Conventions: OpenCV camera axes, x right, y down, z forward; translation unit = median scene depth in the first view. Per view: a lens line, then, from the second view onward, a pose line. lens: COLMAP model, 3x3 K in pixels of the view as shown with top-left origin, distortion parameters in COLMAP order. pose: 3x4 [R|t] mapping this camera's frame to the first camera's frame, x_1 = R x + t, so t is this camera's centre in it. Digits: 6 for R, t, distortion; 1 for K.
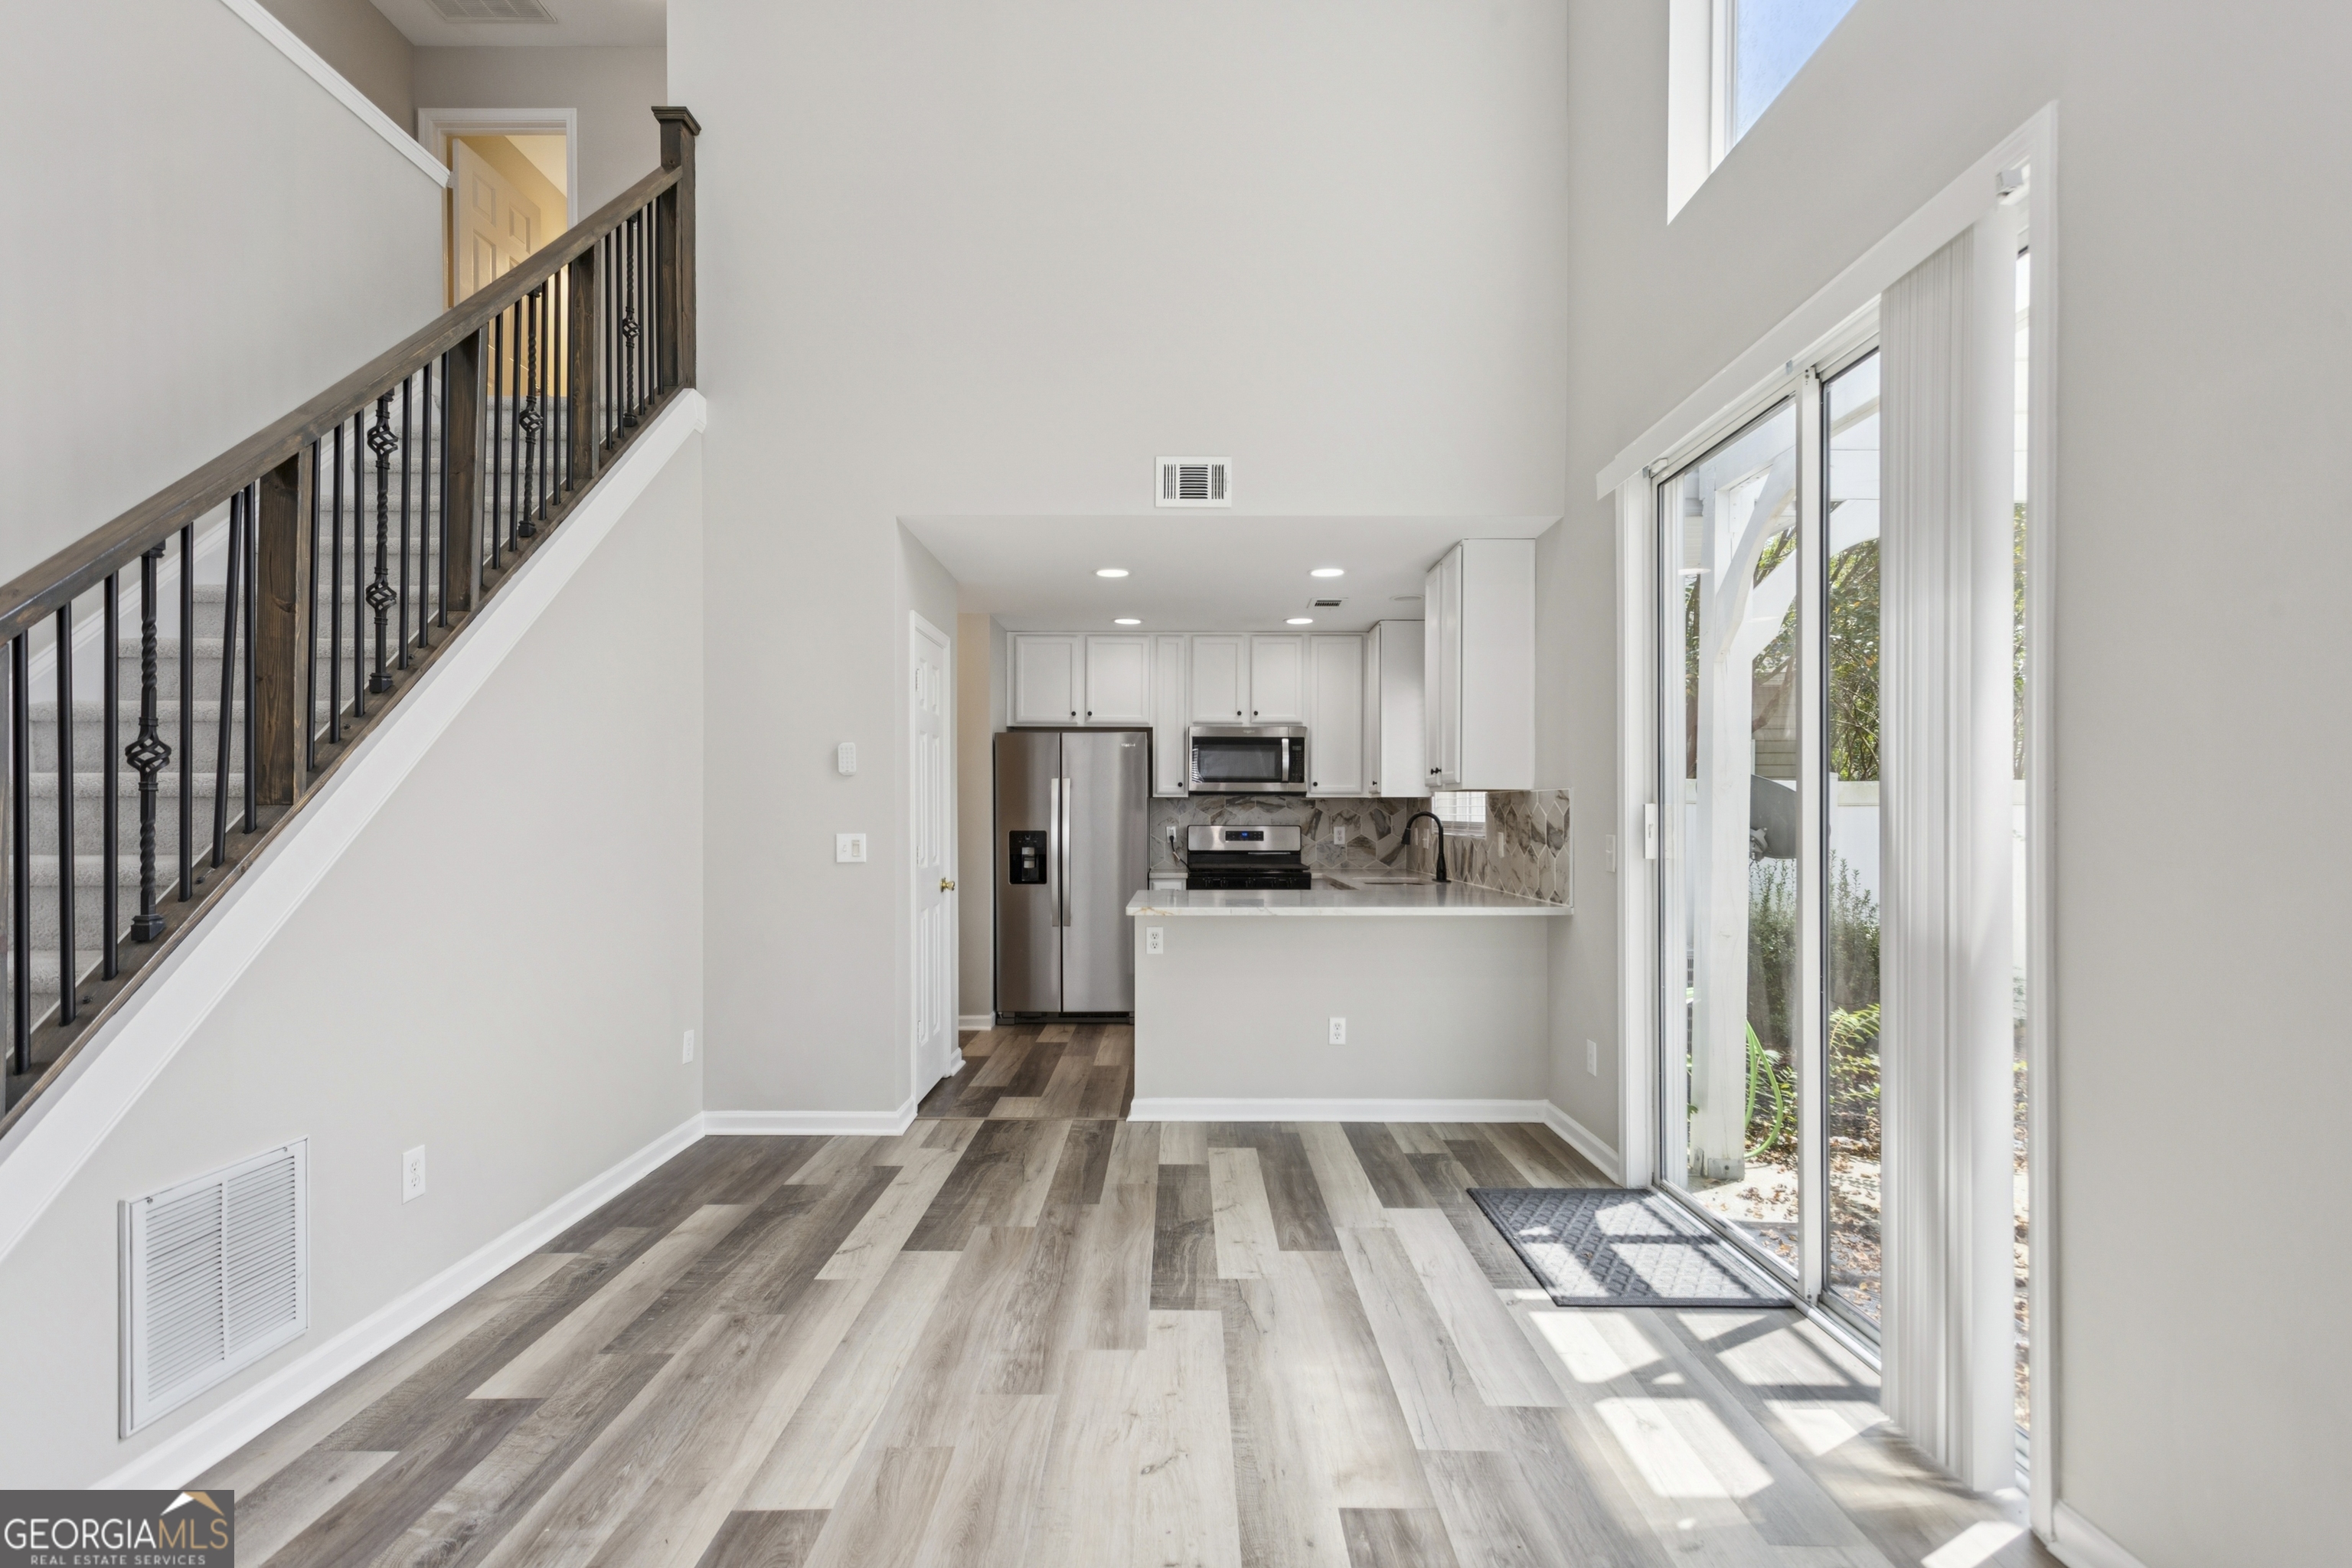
lens RADIAL K [[1130.6, 0, 1174.6], [0, 1130.6, 820.9], [0, 0, 1]] dist [0.009556, 0.000686]
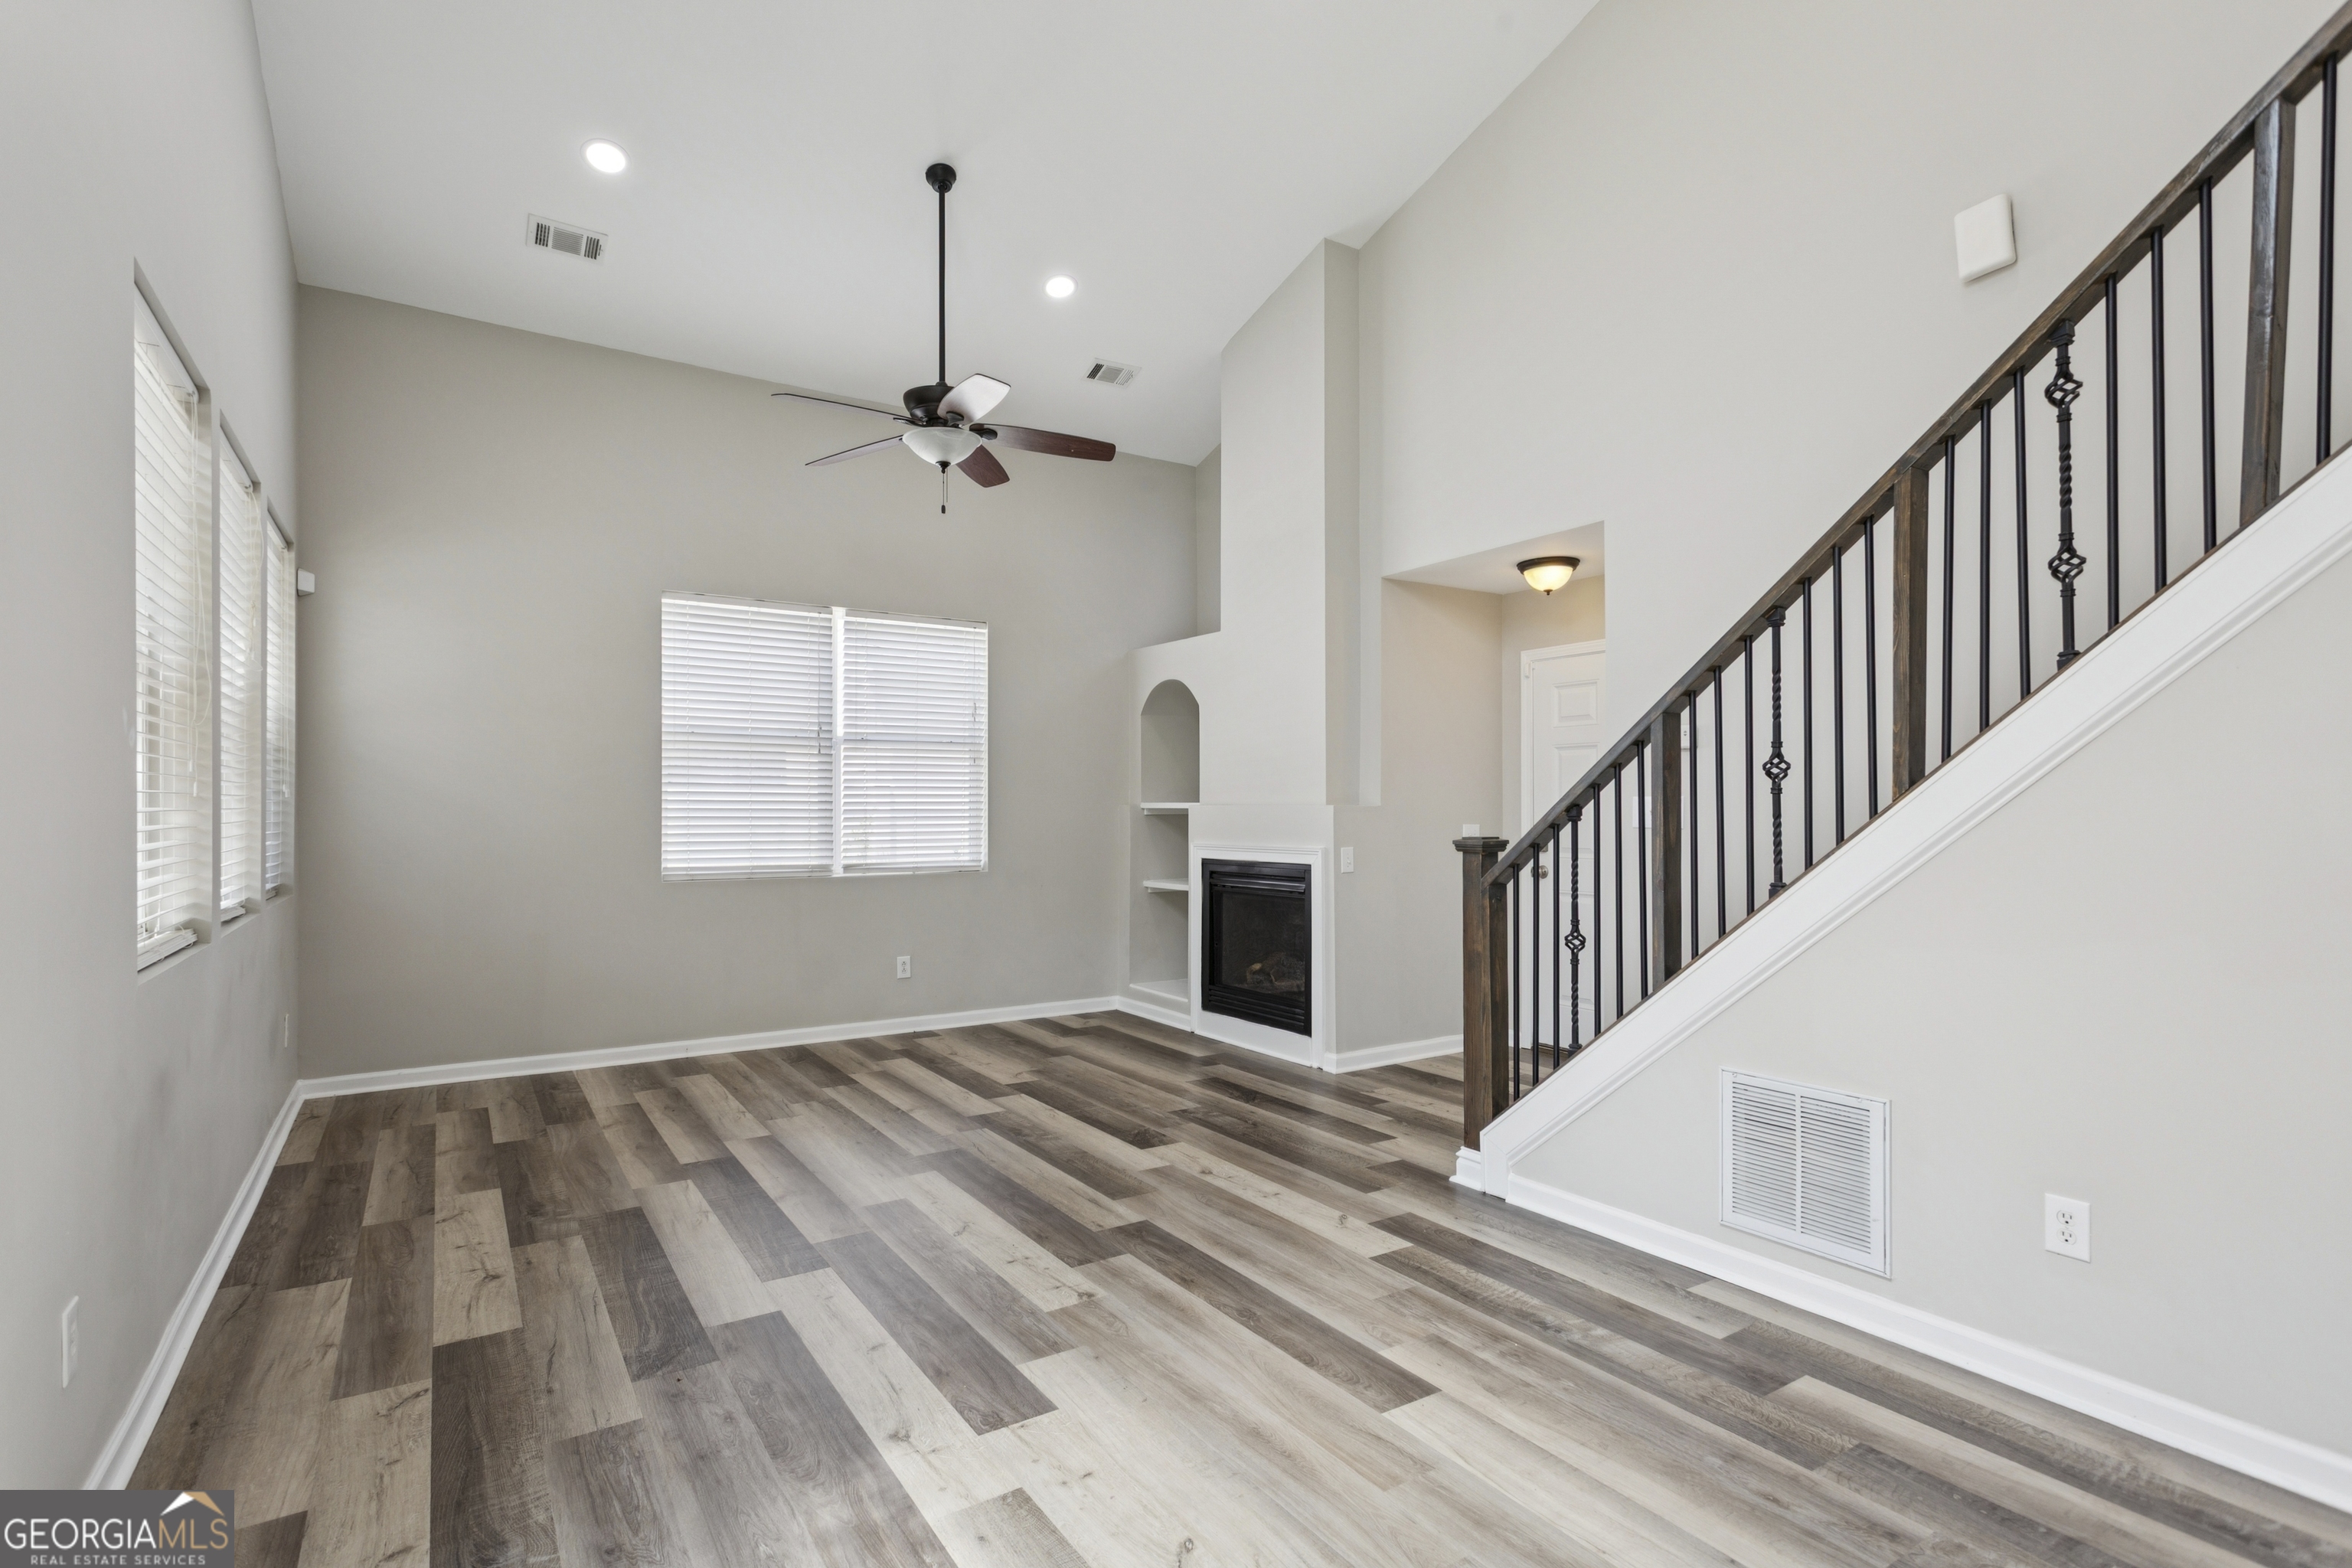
lens RADIAL K [[1111.9, 0, 1170.1], [0, 1111.9, 800.5], [0, 0, 1]] dist [0.009374, 0.000852]
pose [[-0.830806, -0.005293, -0.556537, 0.198980], [-0.002241, 0.999978, -0.006166, -0.002992], [0.556558, -0.003875, -0.830800, 0.714301]]
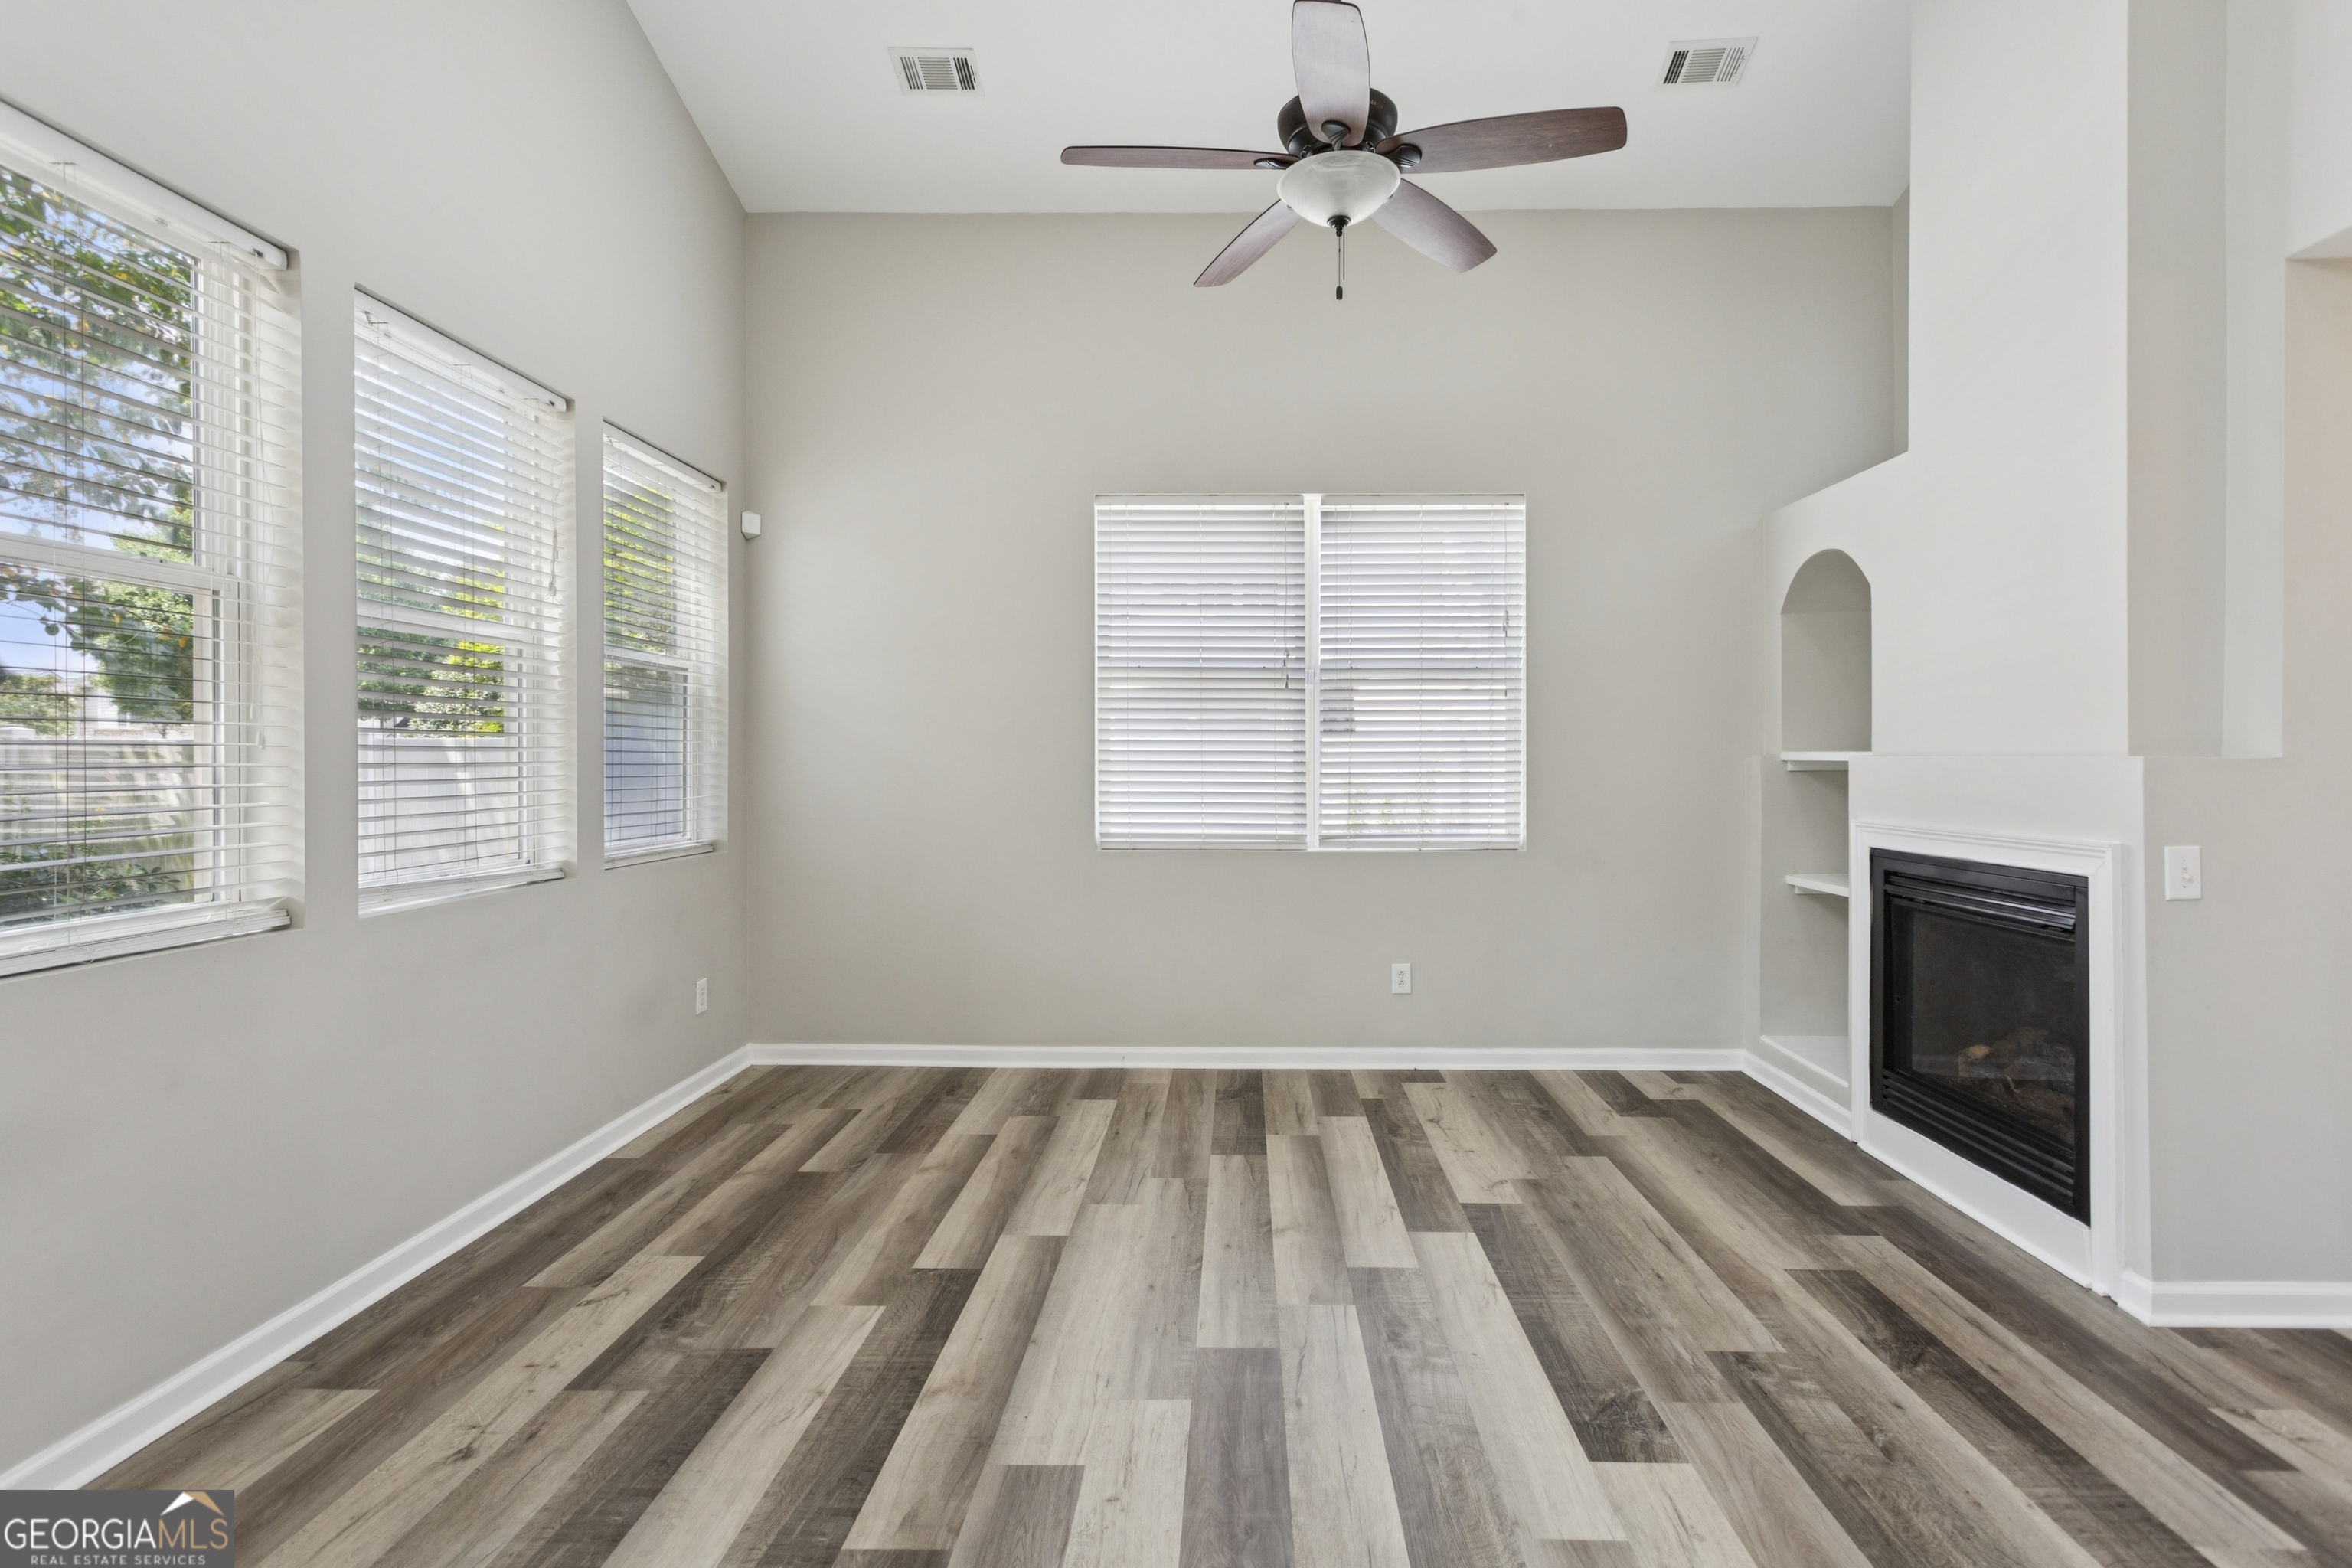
lens RADIAL K [[1121.1, 0, 1229.2], [0, 1121.1, 757.7], [0, 0, 1]] dist [0.004487, 0.000730]
pose [[-0.999999, -0.001092, -0.001077, -0.100809], [-0.001093, 0.999999, 0.001290, -0.004768], [0.001076, 0.001291, -0.999999, 0.433574]]
